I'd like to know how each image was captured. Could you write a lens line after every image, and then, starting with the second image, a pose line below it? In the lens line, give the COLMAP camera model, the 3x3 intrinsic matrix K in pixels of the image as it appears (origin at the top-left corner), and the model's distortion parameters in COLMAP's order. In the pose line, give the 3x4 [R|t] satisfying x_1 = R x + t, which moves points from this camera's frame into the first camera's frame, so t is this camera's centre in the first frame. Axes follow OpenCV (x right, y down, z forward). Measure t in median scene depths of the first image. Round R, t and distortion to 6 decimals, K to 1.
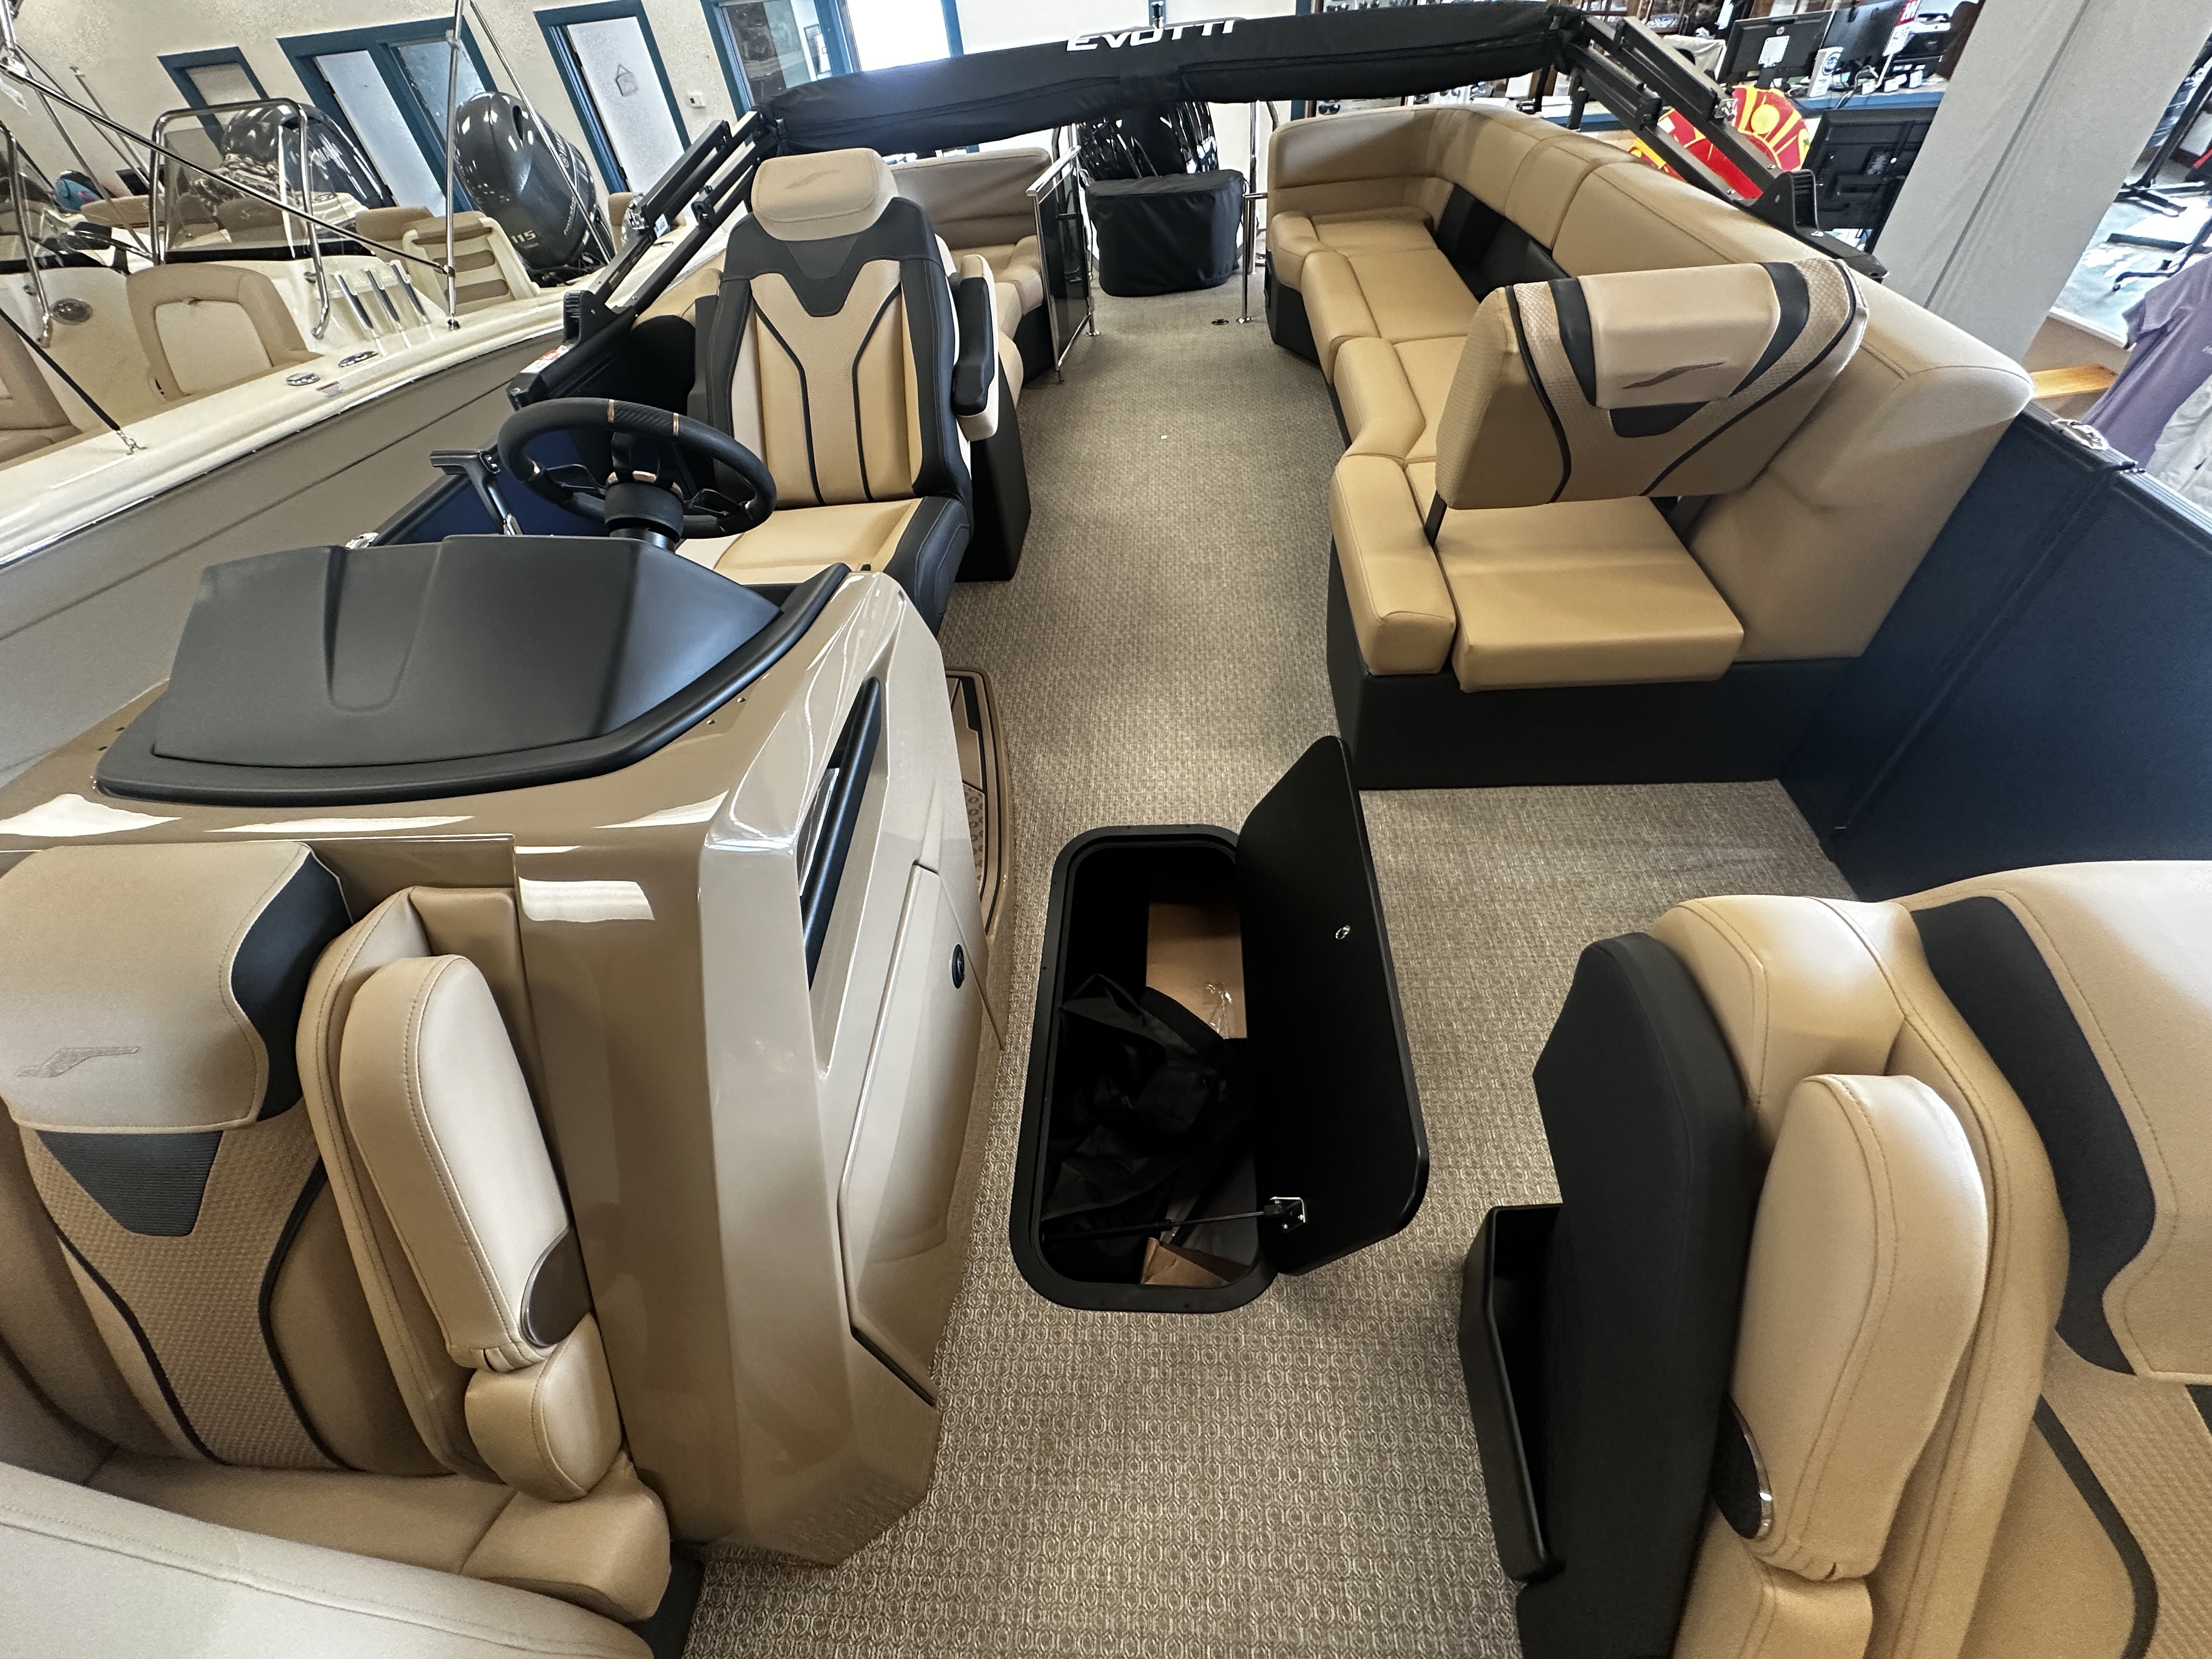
lens RADIAL K [[886.3, 0, 1104.2], [0, 886.3, 828.8], [0, 0, 1]] dist [-0.003286, 0.000092]
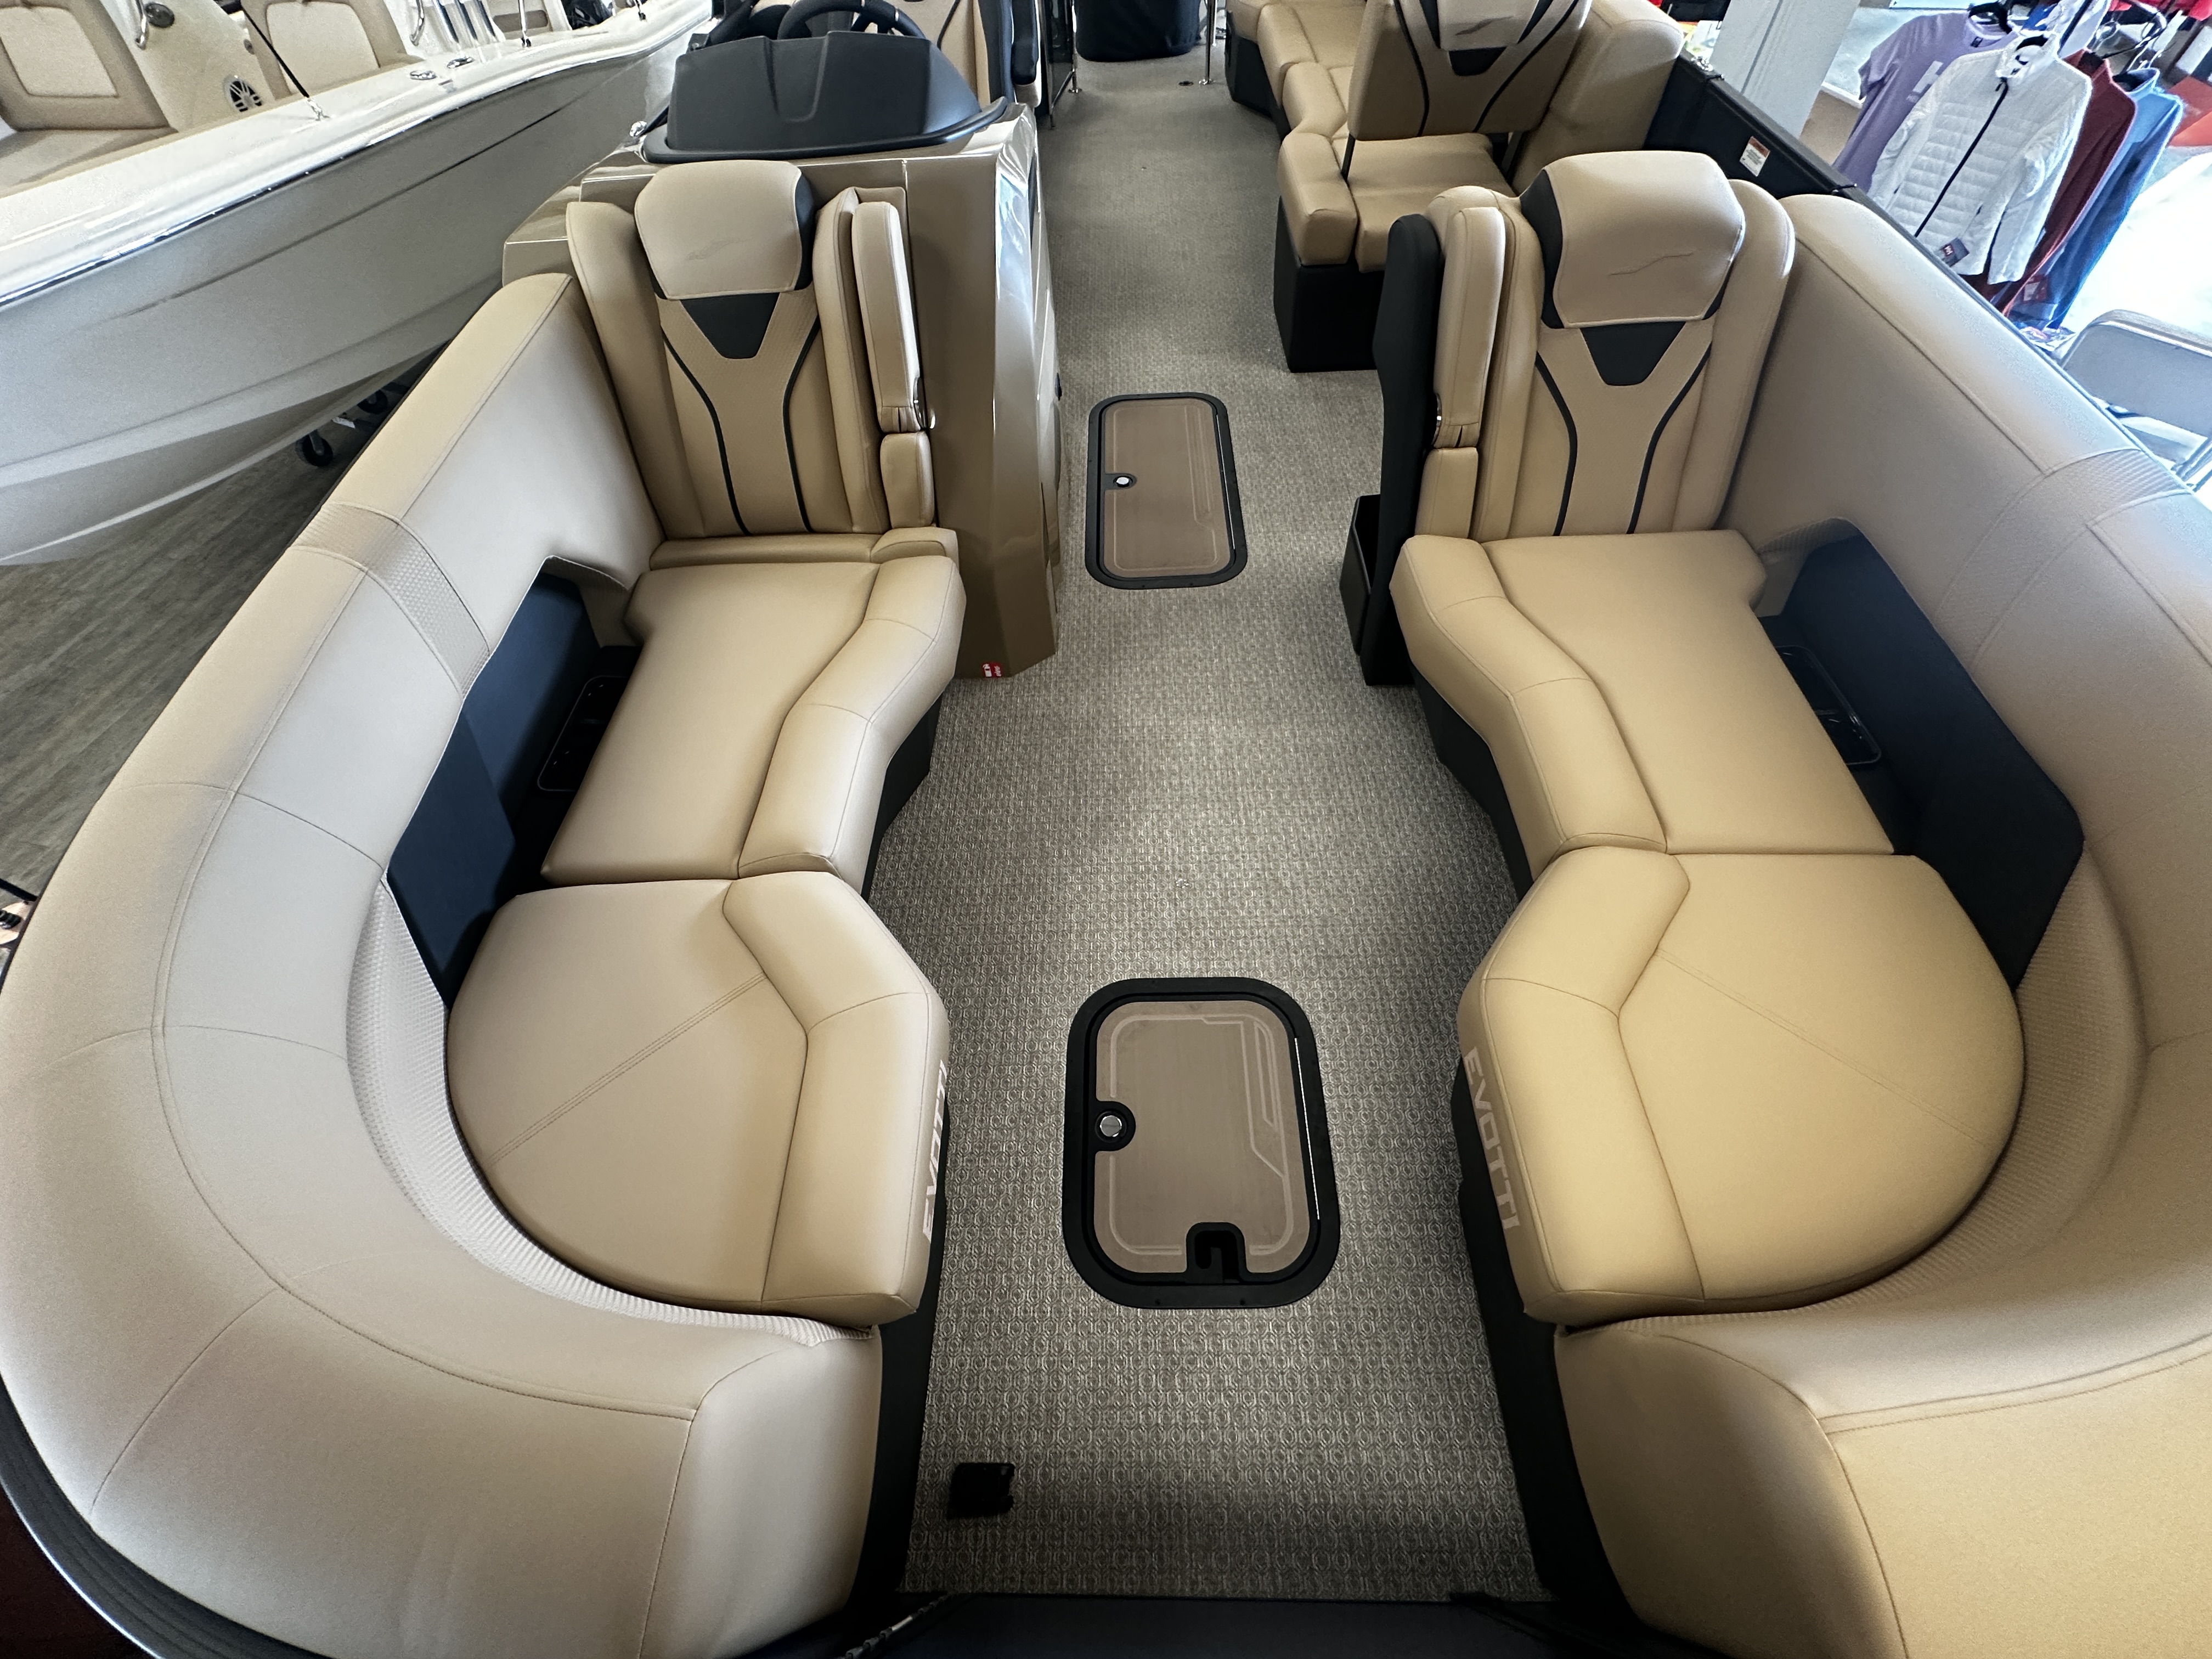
lens RADIAL K [[886.3, 0, 1103.8], [0, 886.3, 831.3], [0, 0, 1]] dist [-0.003286, 0.000092]
pose [[0.997728, -0.011785, 0.066336, -0.101269], [0.003656, 0.992603, 0.121353, 0.401792], [-0.067275, -0.120835, 0.990390, -0.398327]]
